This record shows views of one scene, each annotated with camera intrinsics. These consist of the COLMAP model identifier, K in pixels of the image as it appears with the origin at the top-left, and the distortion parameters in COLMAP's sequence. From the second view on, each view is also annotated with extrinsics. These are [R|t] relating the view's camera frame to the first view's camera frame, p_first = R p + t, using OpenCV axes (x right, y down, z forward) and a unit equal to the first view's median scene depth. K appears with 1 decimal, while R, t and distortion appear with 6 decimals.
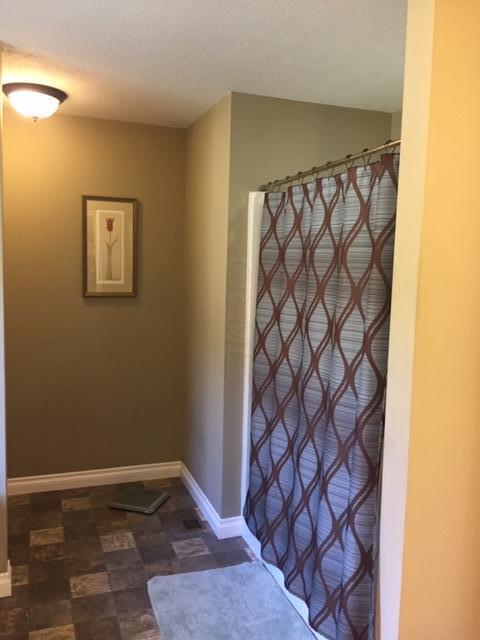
lens RADIAL K [[548.0, 0, 241.2], [0, 548.0, 320.3], [0, 0, 1]] dist [0.060520, -0.090742]
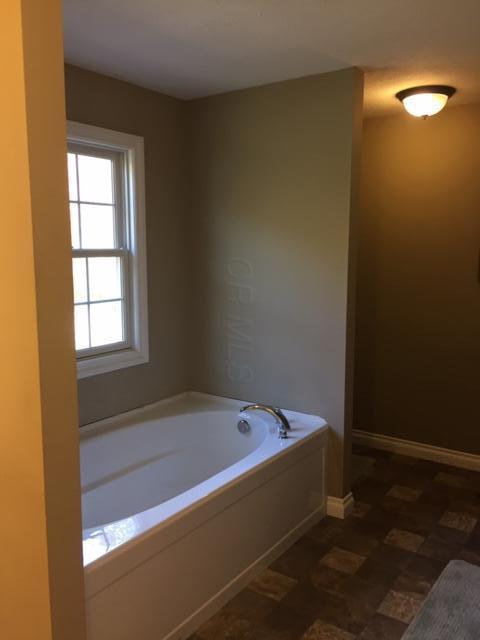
lens RADIAL K [[548.0, 0, 243.5], [0, 548.0, 319.2], [0, 0, 1]] dist [0.060520, -0.090742]
pose [[0.592727, 0.092025, -0.800129, 0.376773], [-0.078057, 0.995338, 0.056653, 0.002573], [0.801612, 0.028875, 0.597147, 0.072601]]
